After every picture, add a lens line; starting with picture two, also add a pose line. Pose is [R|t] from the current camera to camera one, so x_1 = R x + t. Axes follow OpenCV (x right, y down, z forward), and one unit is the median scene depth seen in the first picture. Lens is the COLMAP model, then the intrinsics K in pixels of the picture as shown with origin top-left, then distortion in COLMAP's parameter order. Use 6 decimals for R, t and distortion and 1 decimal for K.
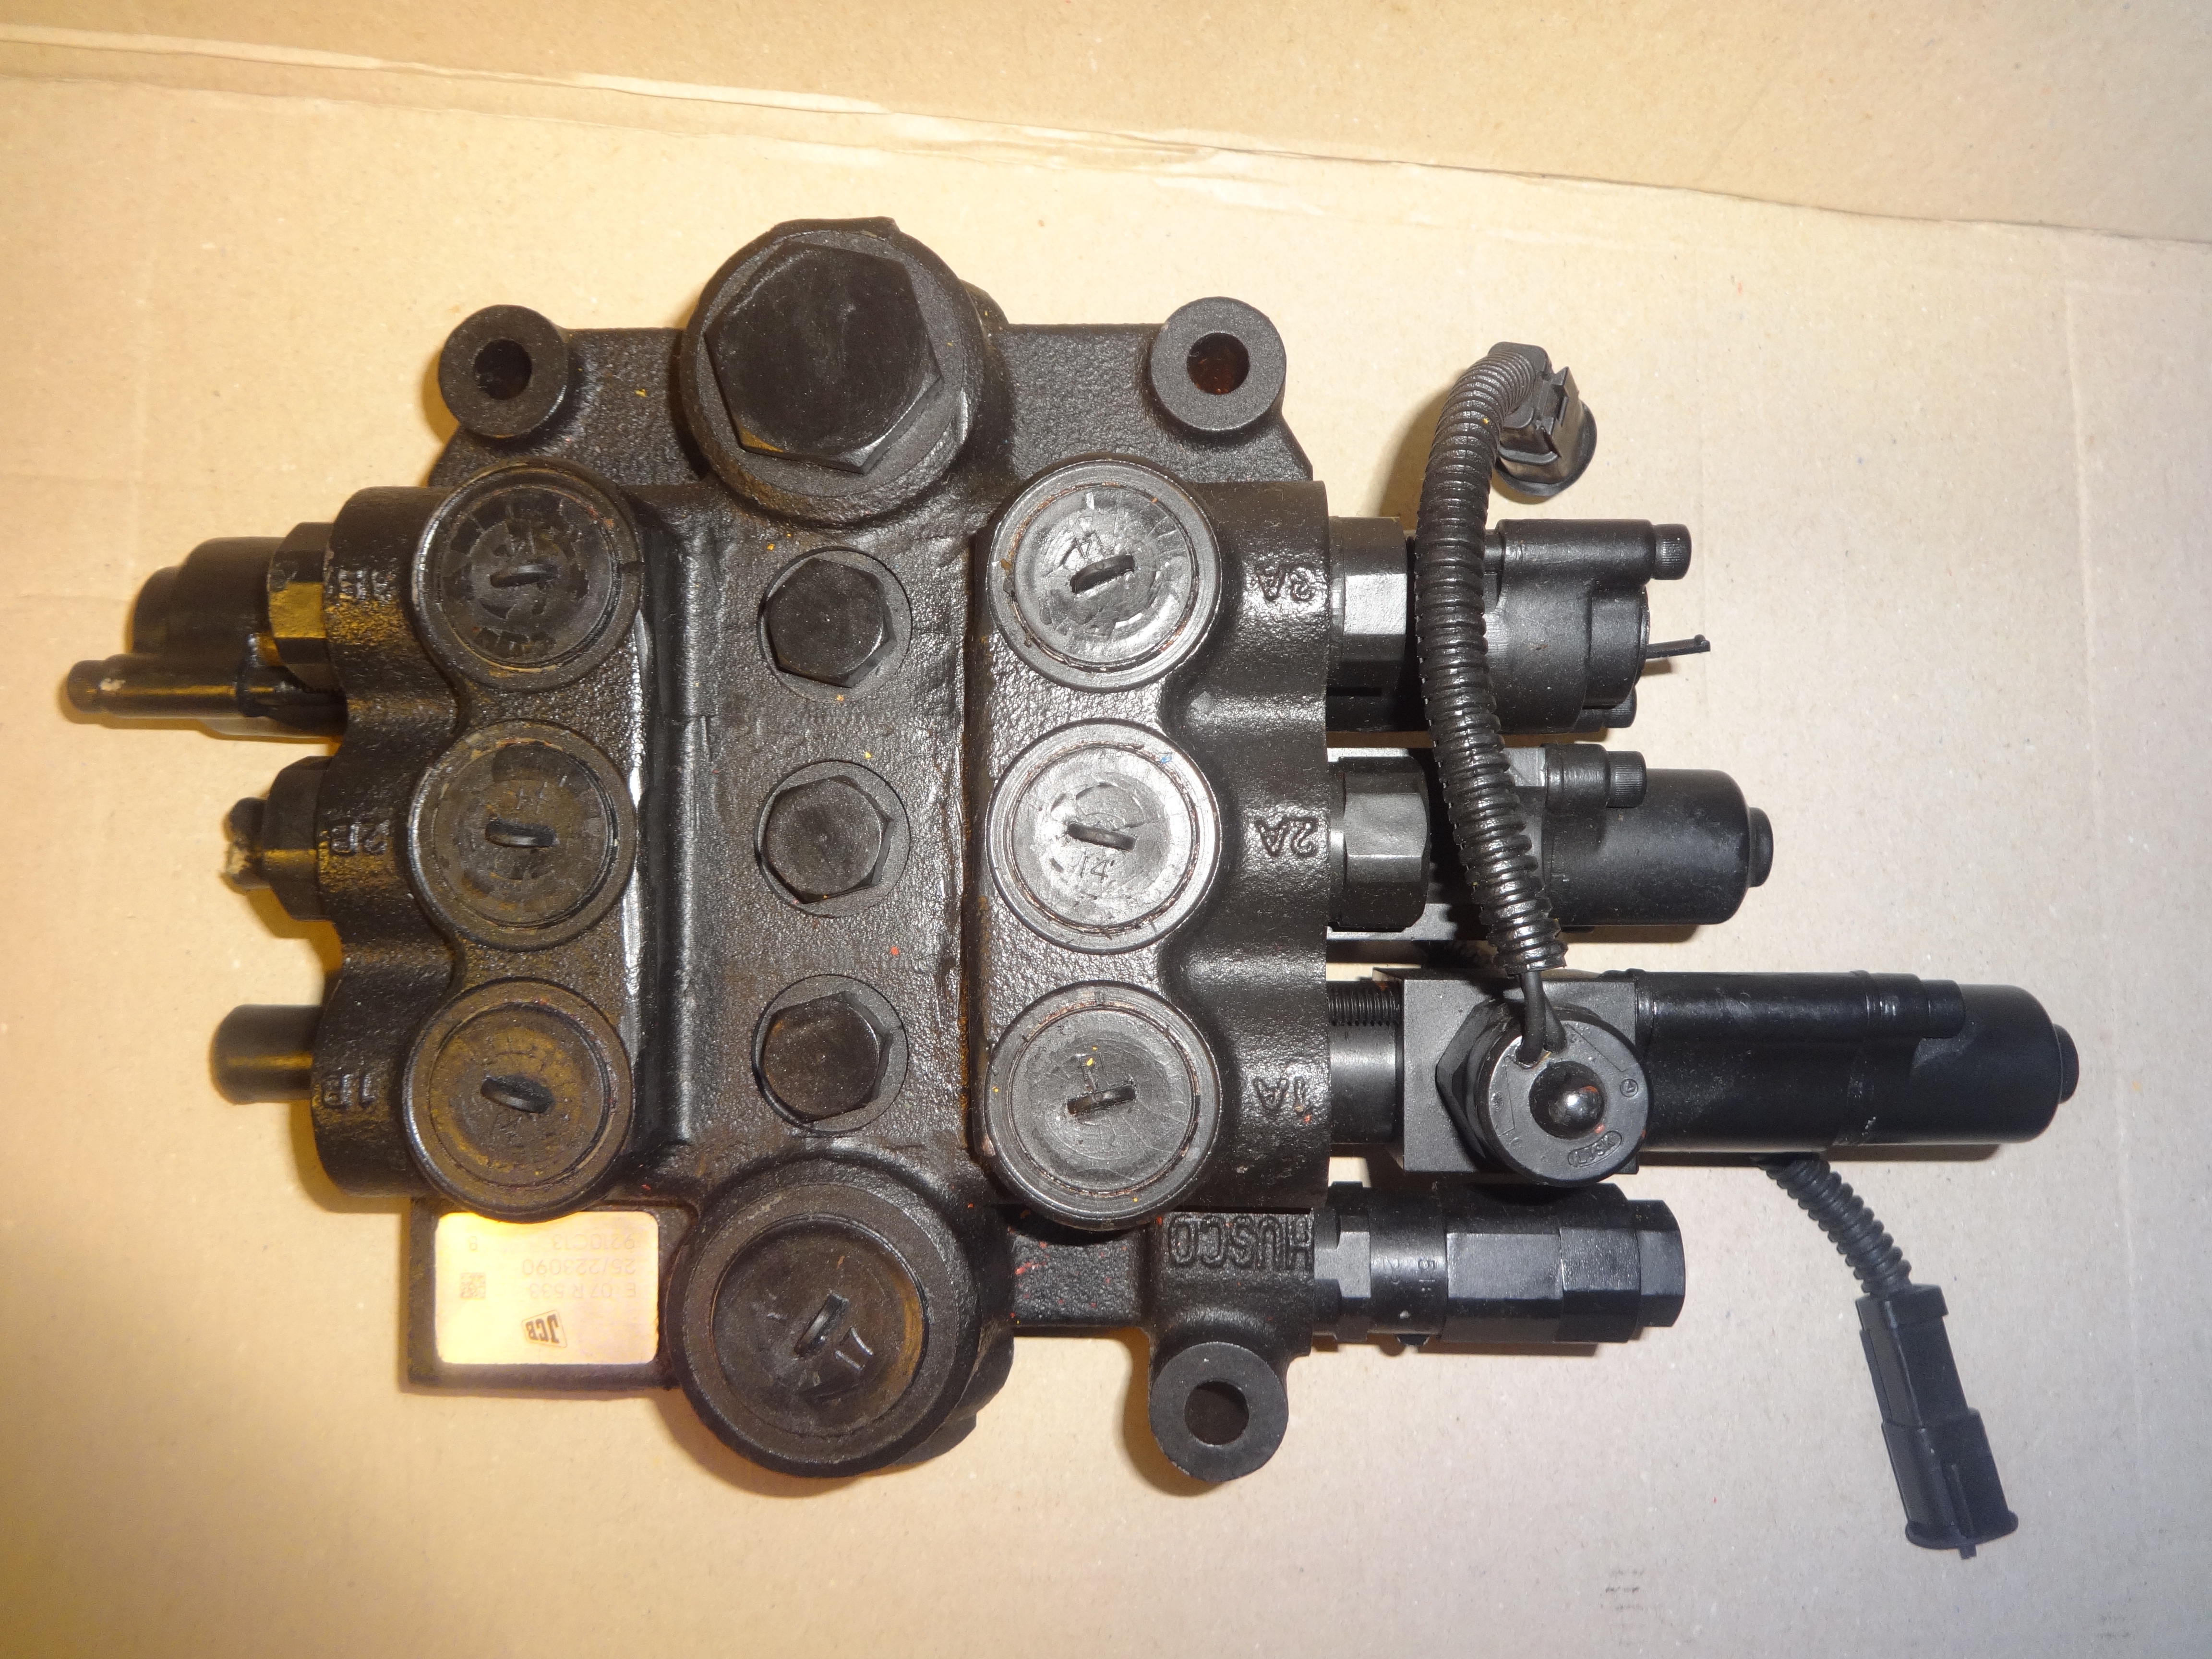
lens RADIAL K [[1600.6, 0, 1130.7], [0, 1600.6, 831.6], [0, 0, 1]] dist [-0.002792, -0.002430]
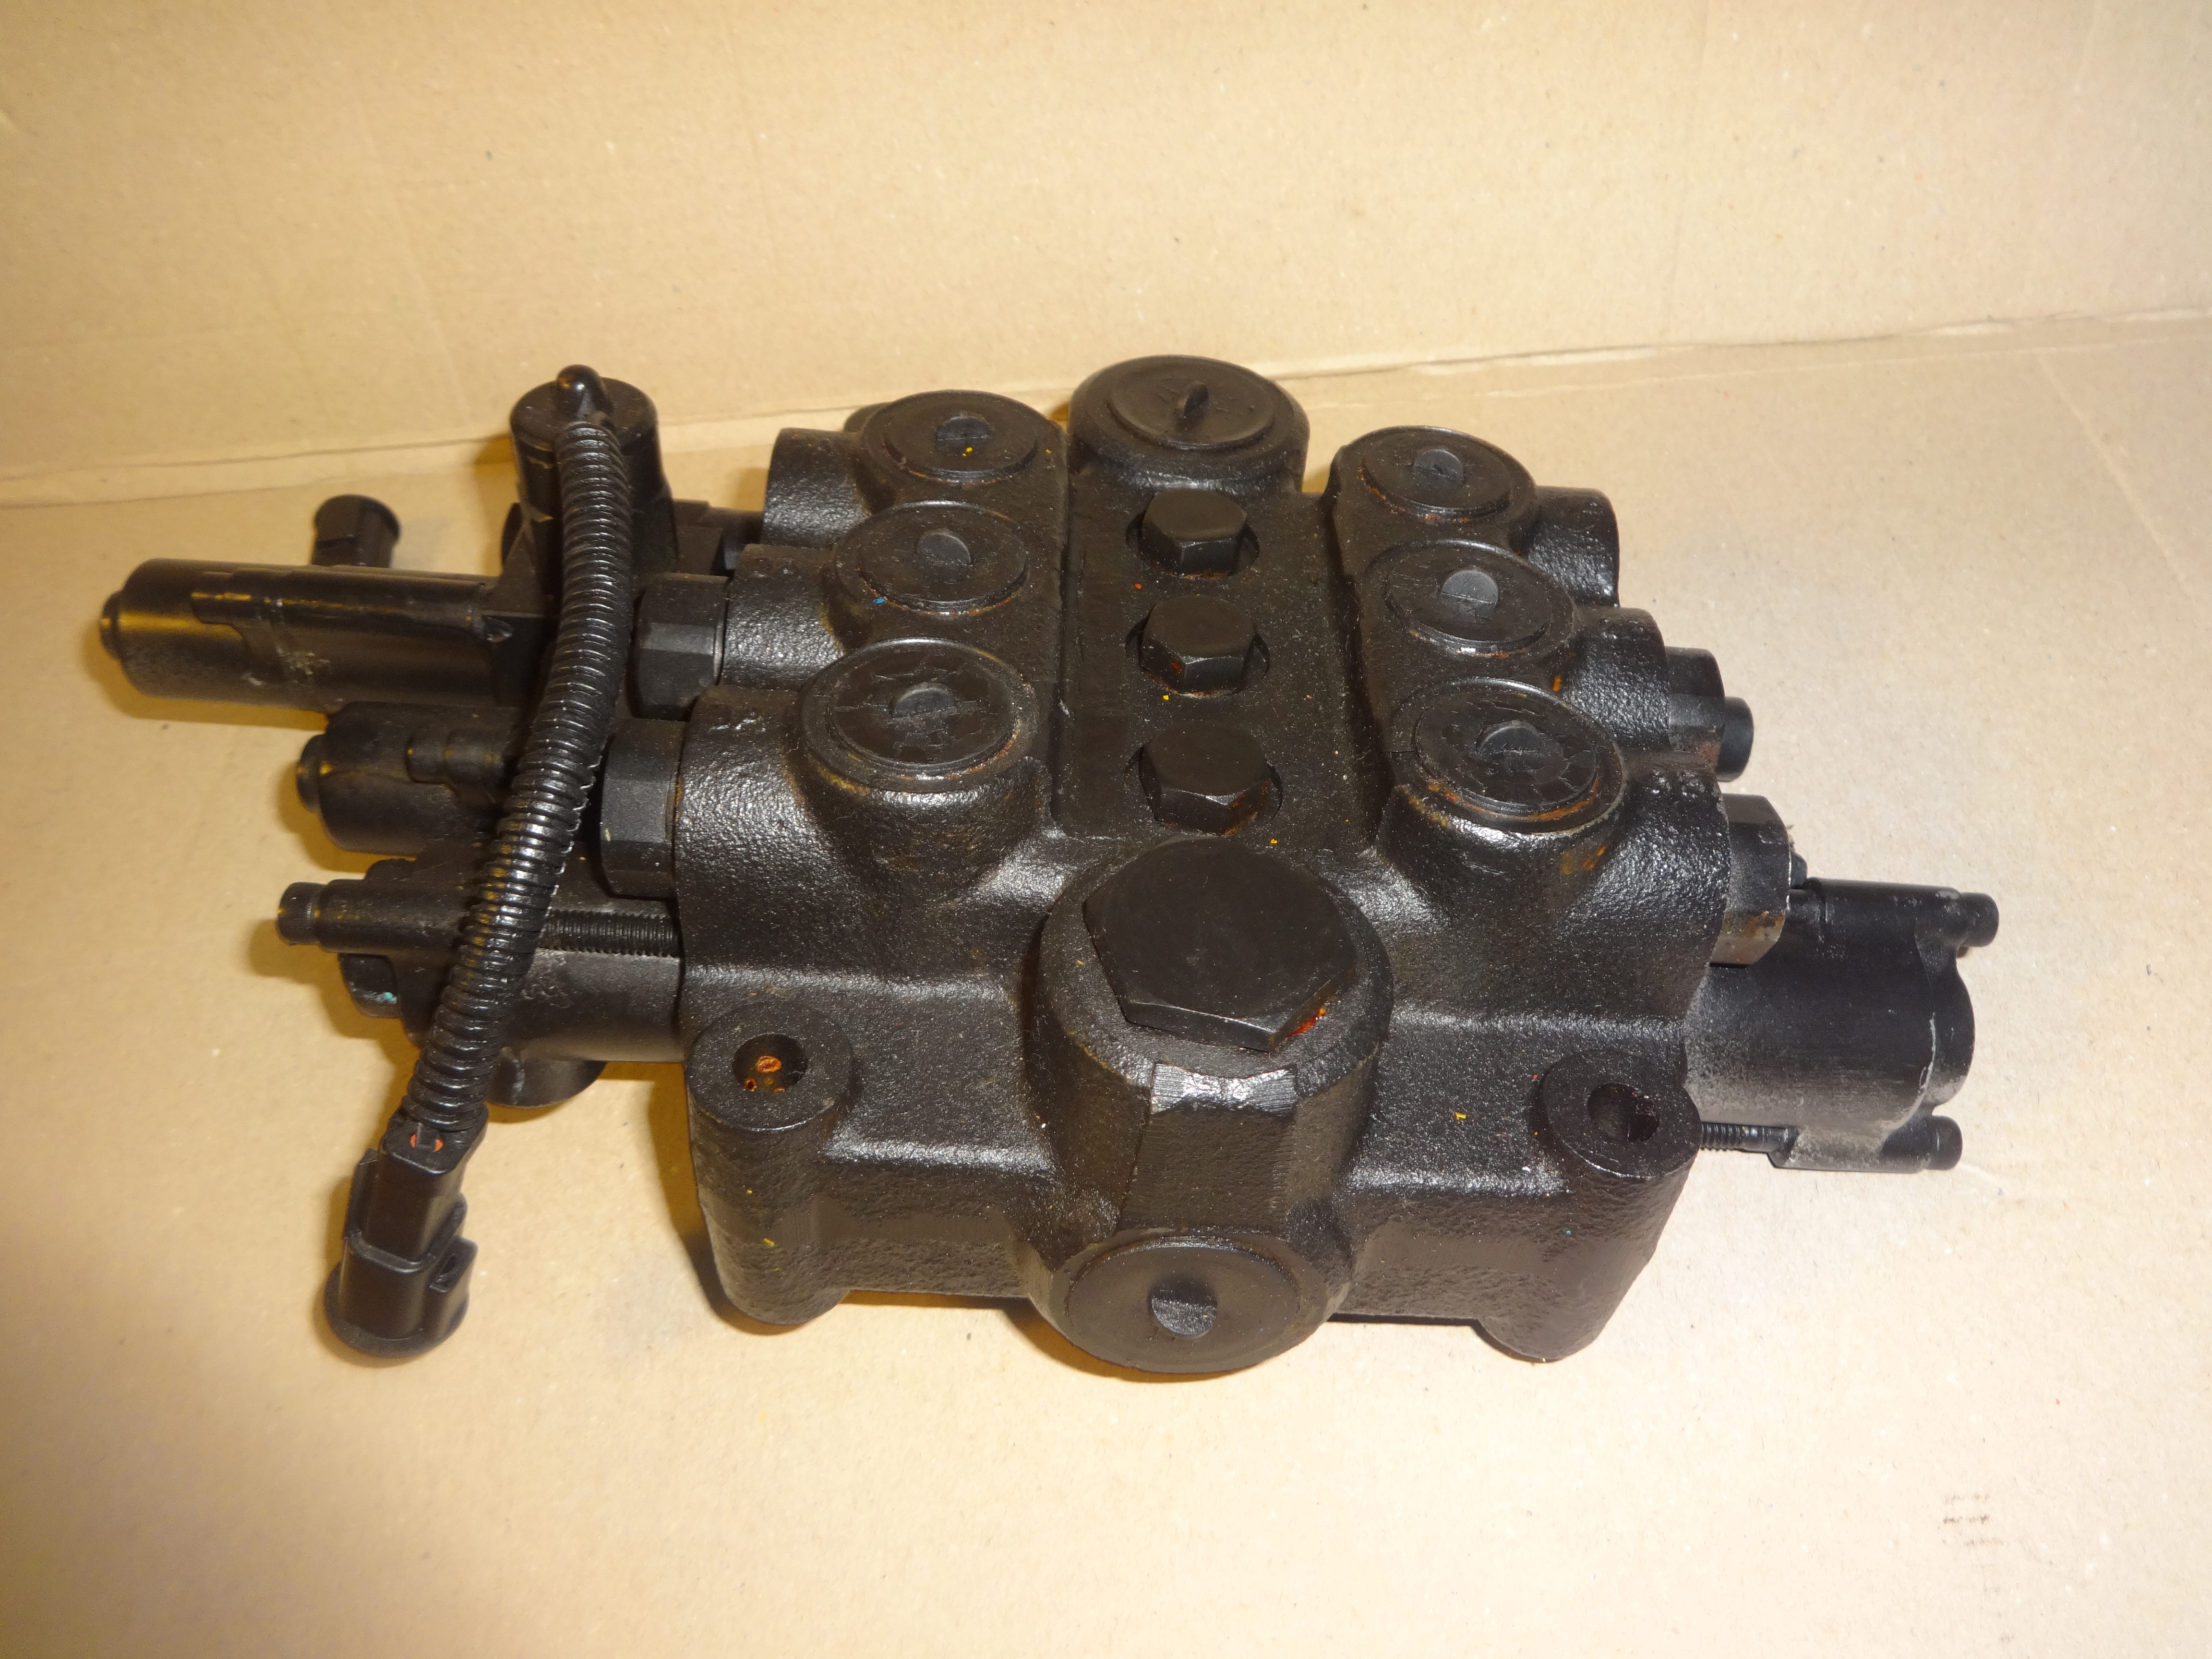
lens RADIAL K [[1612.2, 0, 1145.5], [0, 1612.2, 824.1], [0, 0, 1]] dist [0.012668, -0.027323]
pose [[0.975569, -0.173136, -0.135238, 0.088041], [0.076821, 0.845552, -0.528338, 0.573866], [0.205825, 0.505041, 0.838195, 0.110320]]
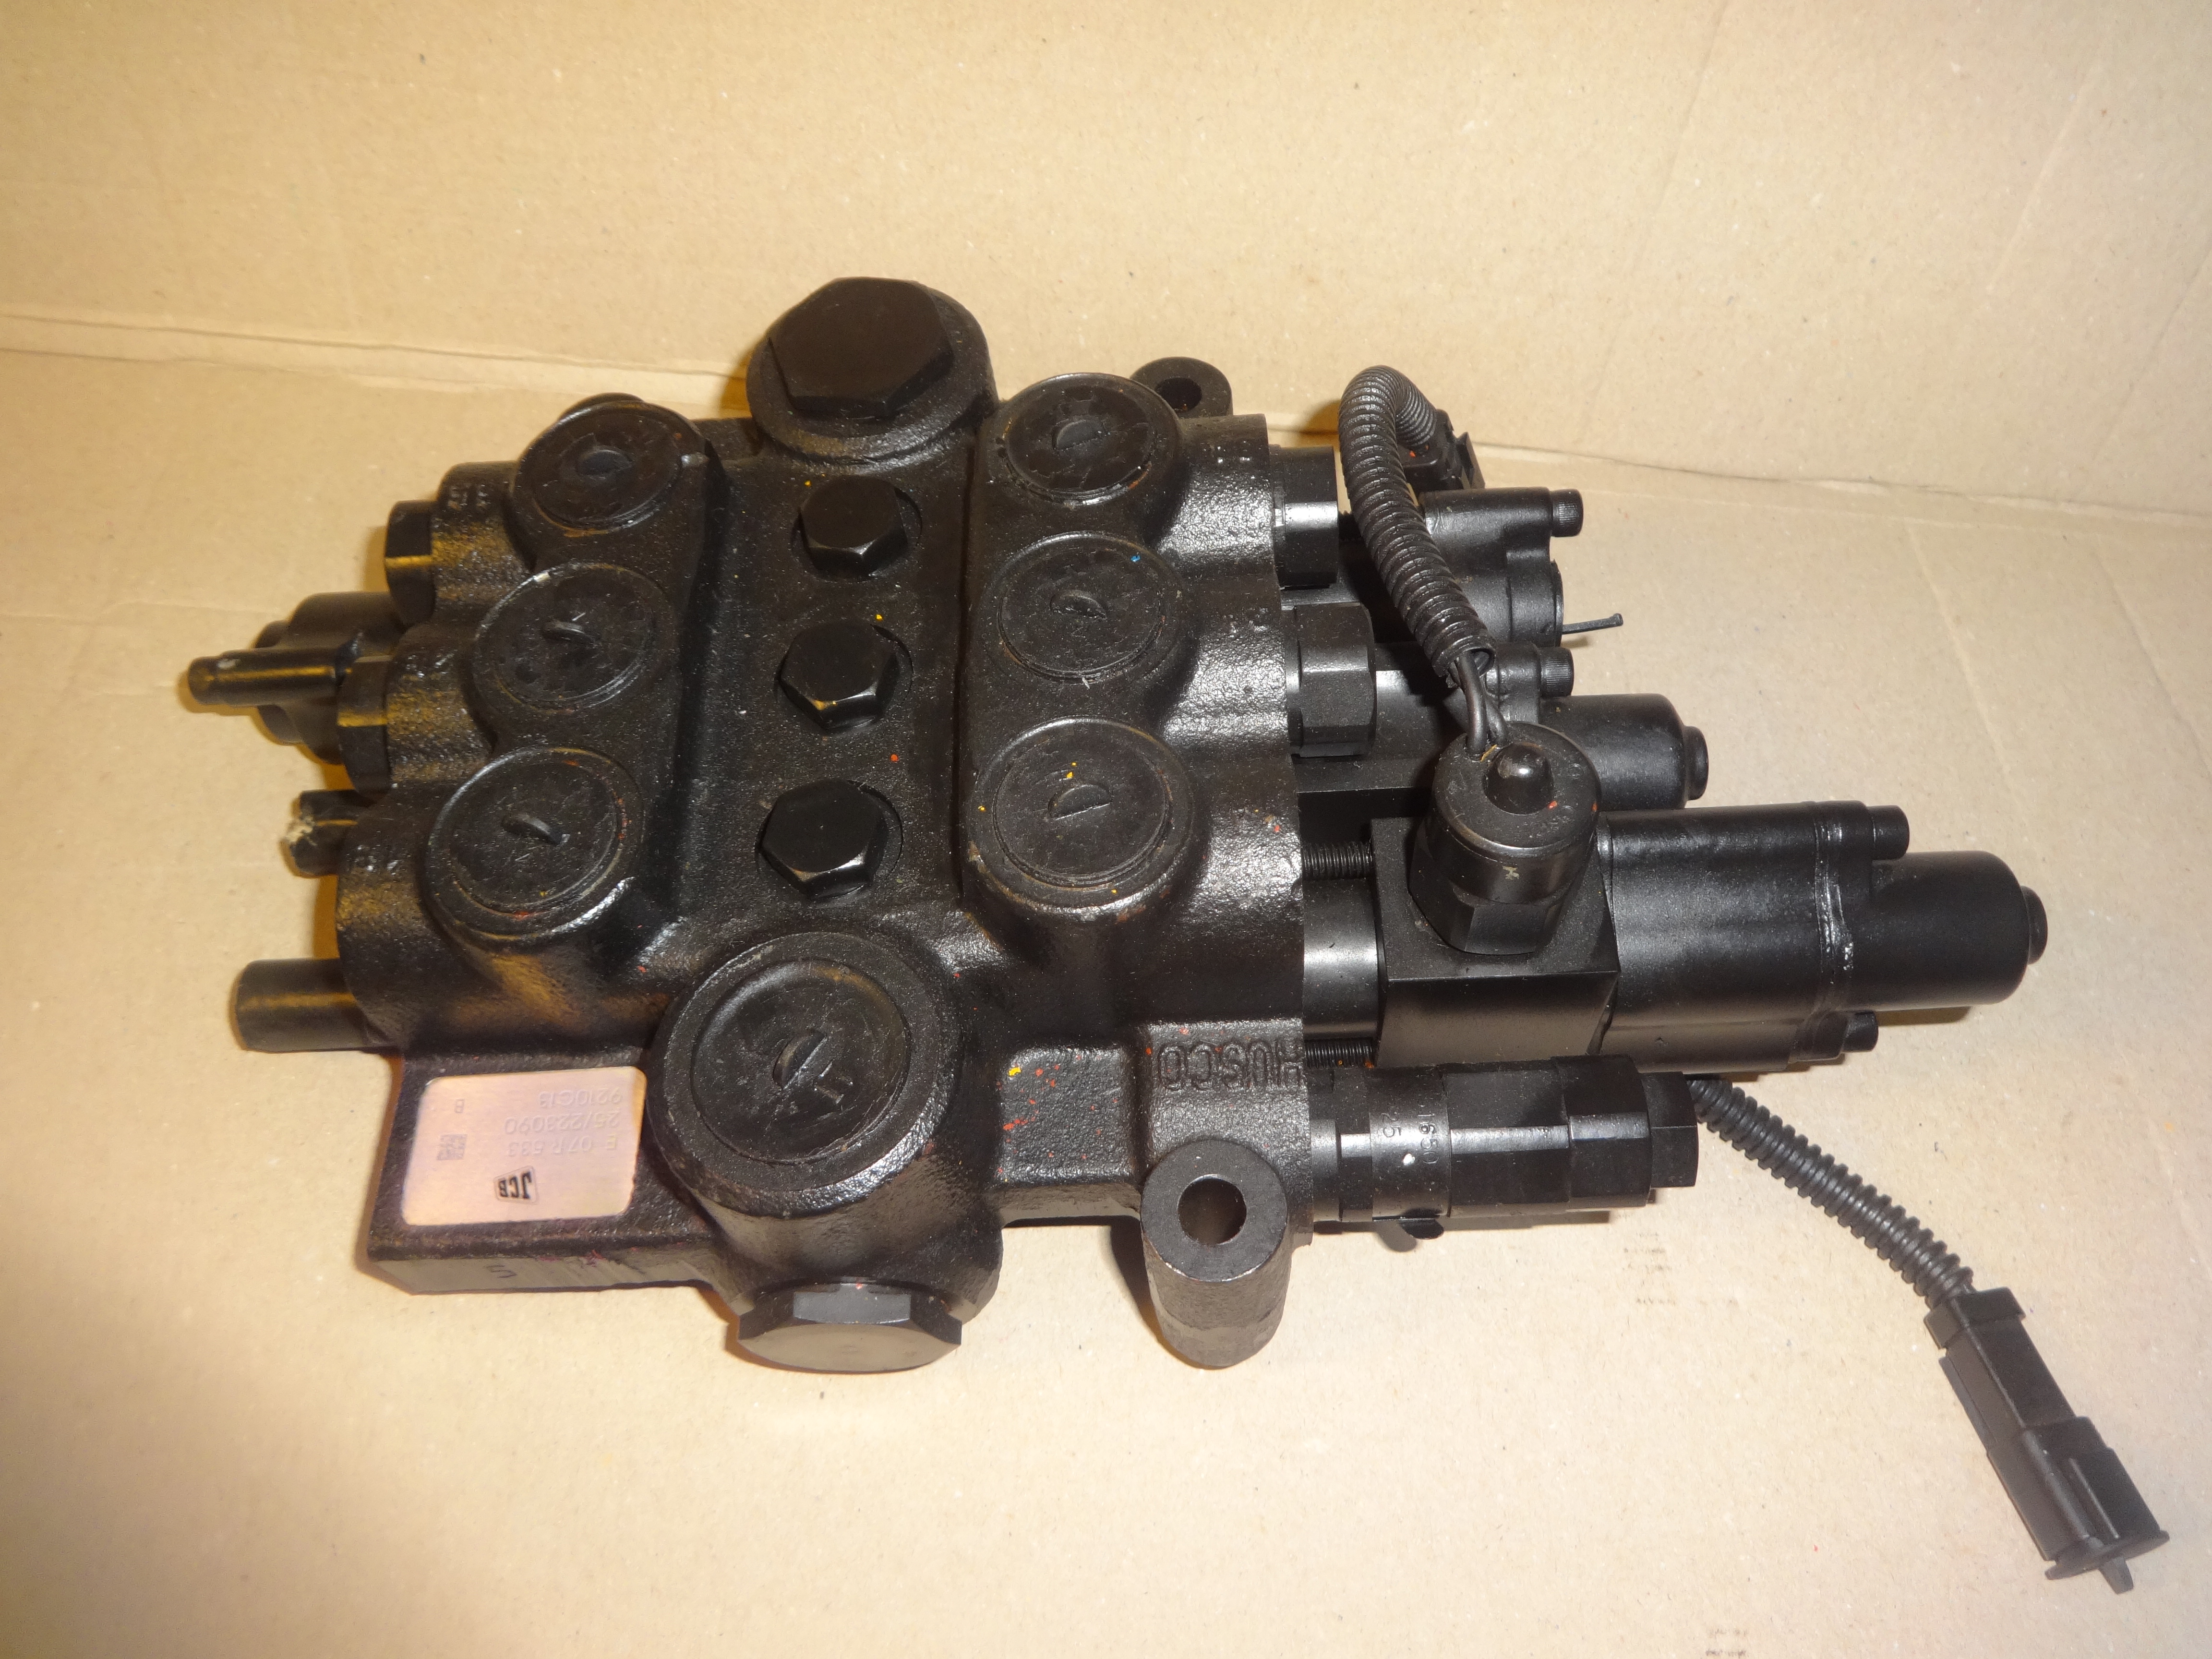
lens RADIAL K [[1600.6, 0, 1130.7], [0, 1600.6, 831.6], [0, 0, 1]] dist [-0.002792, -0.002430]
pose [[0.999349, -0.033619, -0.013066, 0.019881], [0.023676, 0.884730, -0.465501, 0.478622], [0.027210, 0.464889, 0.884951, 0.045063]]
